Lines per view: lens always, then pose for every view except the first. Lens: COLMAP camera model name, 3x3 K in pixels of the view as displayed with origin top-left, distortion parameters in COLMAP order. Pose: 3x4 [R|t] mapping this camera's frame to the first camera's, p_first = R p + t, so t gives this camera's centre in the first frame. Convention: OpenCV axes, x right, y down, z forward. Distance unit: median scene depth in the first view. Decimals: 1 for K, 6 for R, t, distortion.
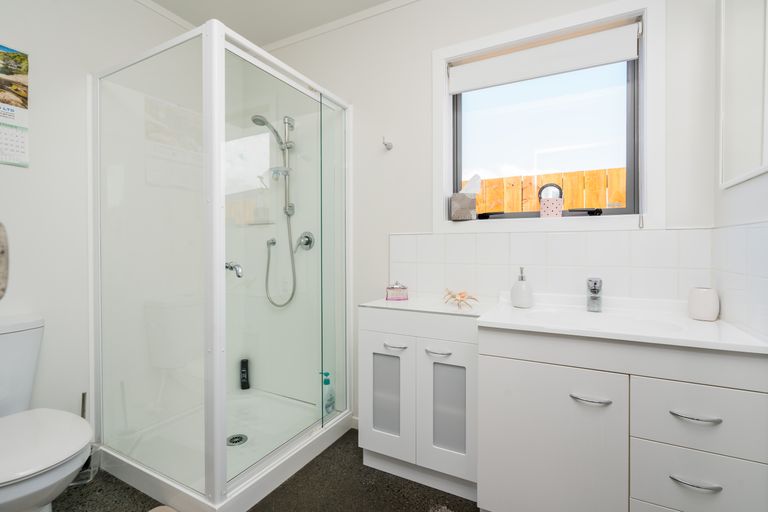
lens RADIAL K [[353.9, 0, 379.2], [0, 353.9, 252.2], [0, 0, 1]] dist [0.014551, 0.000336]
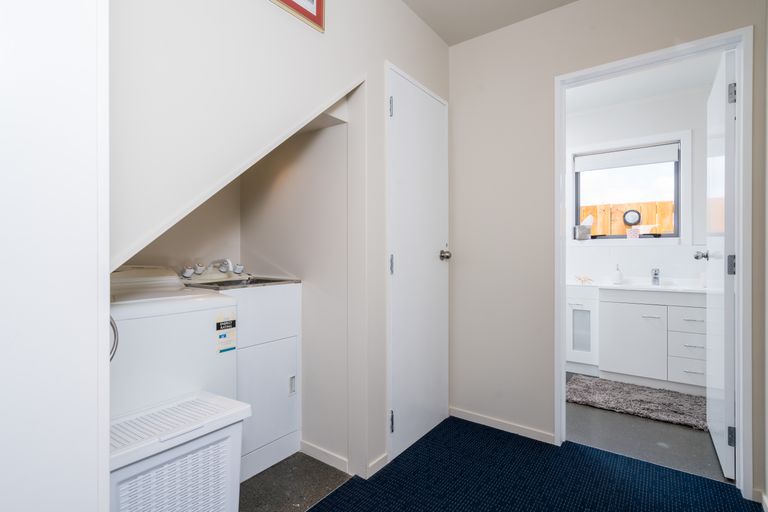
lens RADIAL K [[371.8, 0, 390.2], [0, 371.8, 256.6], [0, 0, 1]] dist [0.001706, 0.000807]
pose [[0.992194, -0.000014, -0.124702, -0.531474], [-0.000709, 0.999983, -0.005752, 0.012380], [0.124700, 0.005796, 0.992178, -1.084058]]
